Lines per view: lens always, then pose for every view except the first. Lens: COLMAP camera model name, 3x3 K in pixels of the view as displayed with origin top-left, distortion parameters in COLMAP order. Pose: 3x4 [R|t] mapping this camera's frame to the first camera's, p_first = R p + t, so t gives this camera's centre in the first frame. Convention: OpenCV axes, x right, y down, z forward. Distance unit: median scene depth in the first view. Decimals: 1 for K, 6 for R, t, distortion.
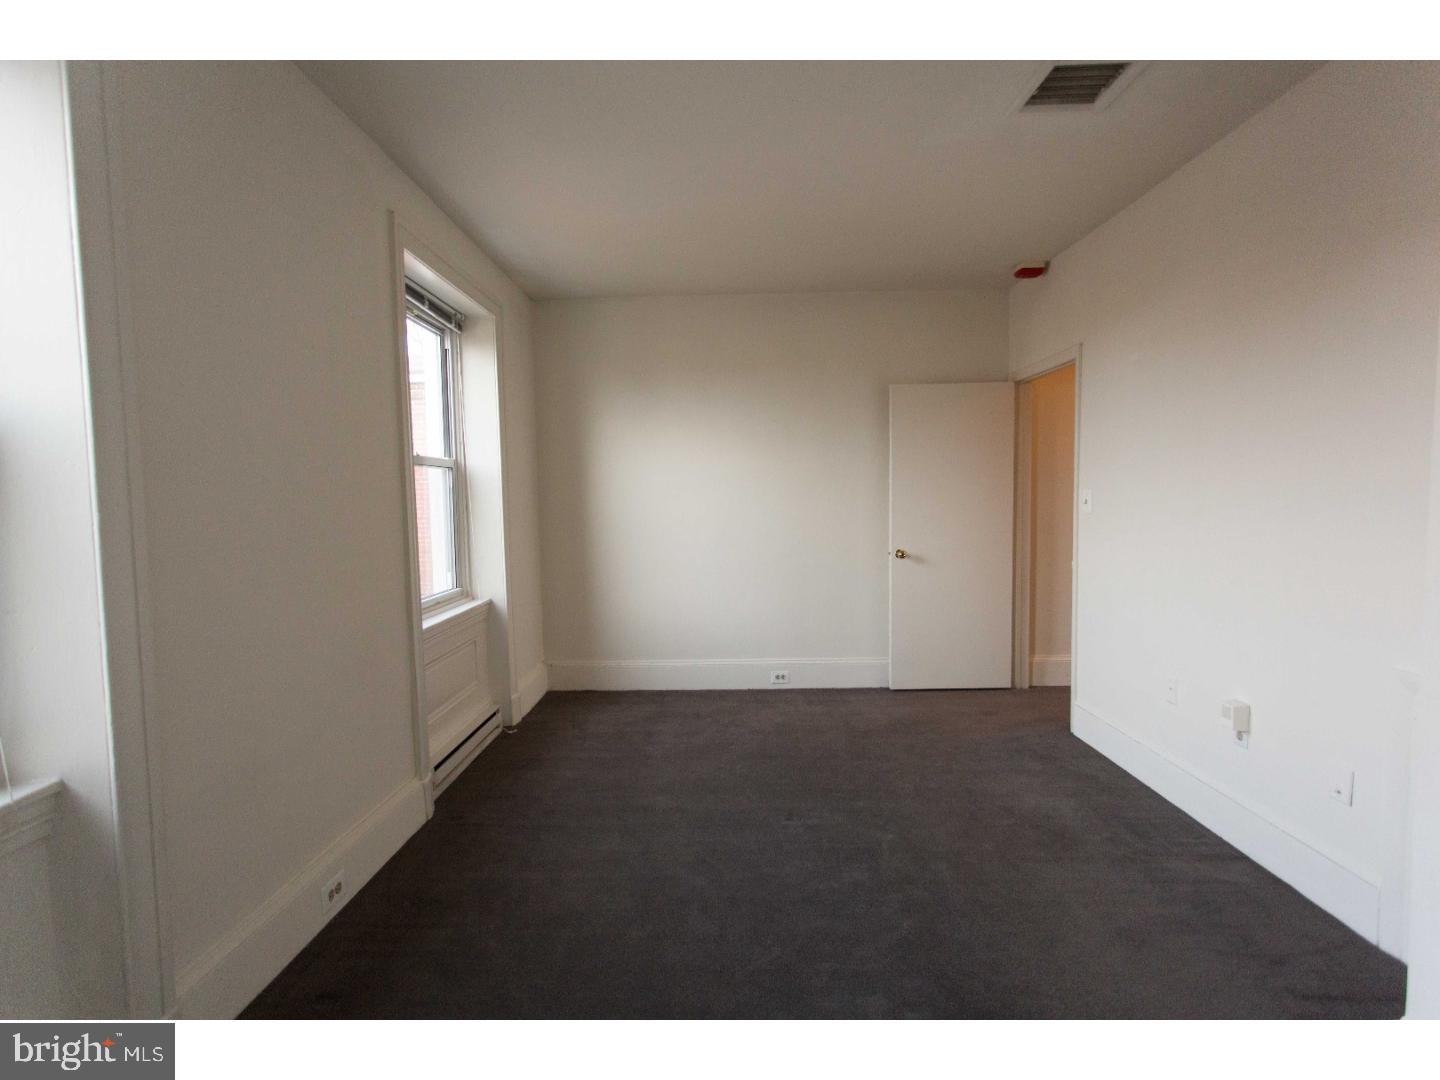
lens RADIAL K [[680.4, 0, 720.0], [0, 680.4, 540.0], [0, 0, 1]] dist [0.003606, 0.001081]
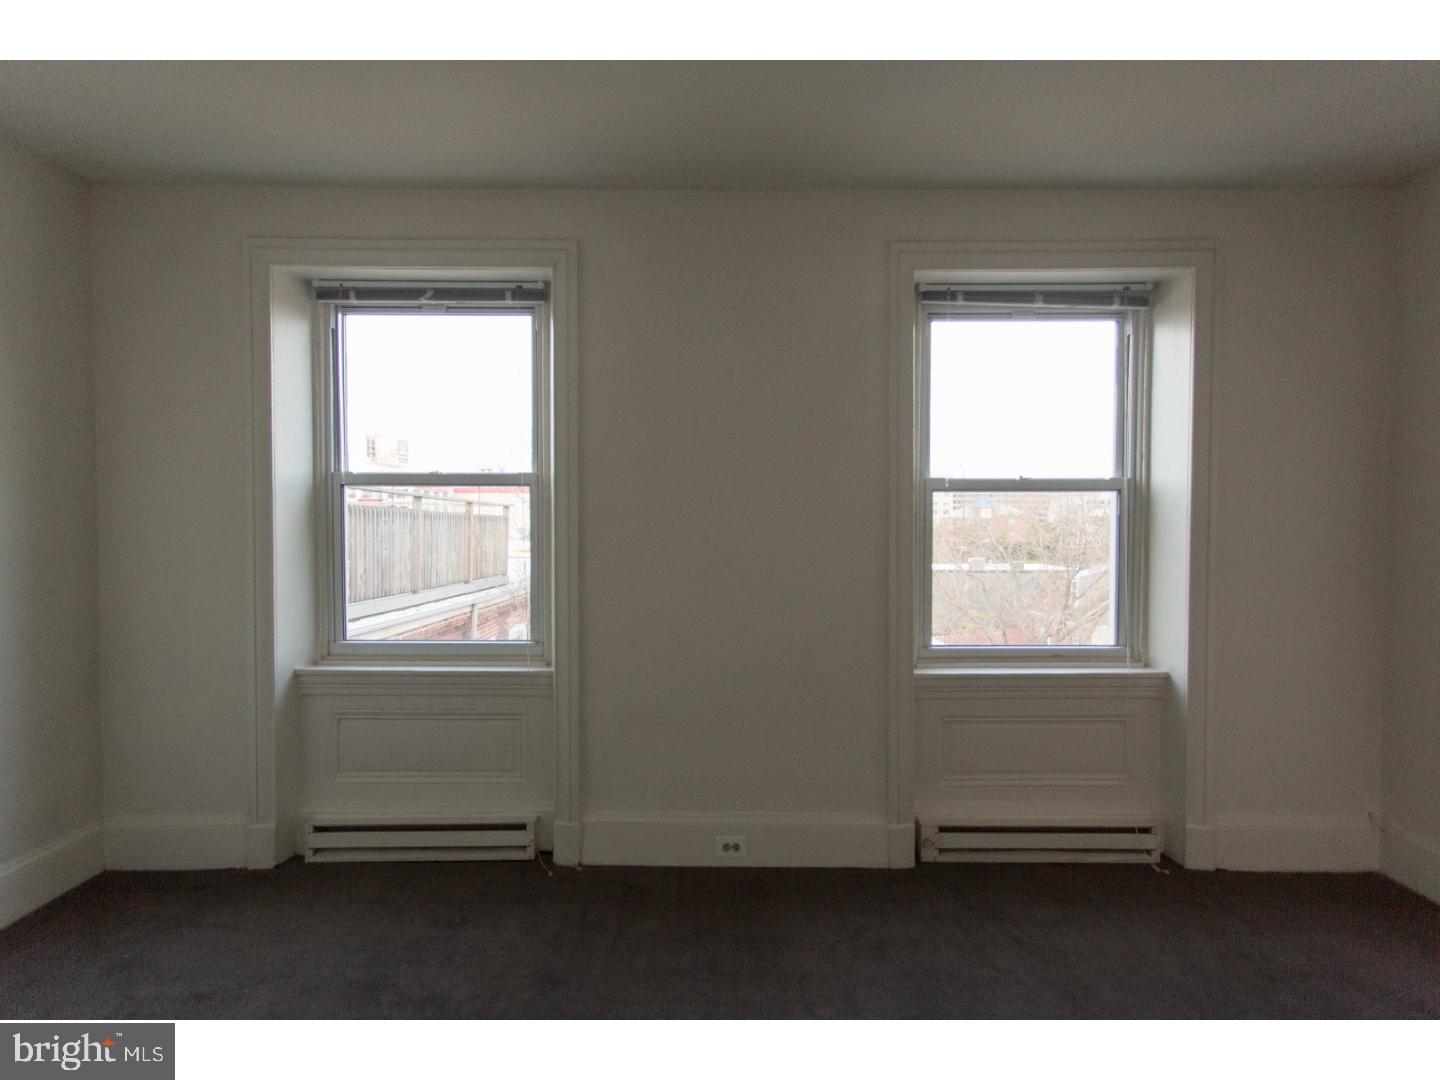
lens RADIAL K [[680.4, 0, 720.0], [0, 680.4, 540.0], [0, 0, 1]] dist [0.003606, 0.001081]
pose [[0.023334, 0.036554, -0.999059, 0.361008], [-0.077225, 0.996411, 0.034653, -0.038165], [0.996741, 0.076343, 0.026073, 0.533141]]
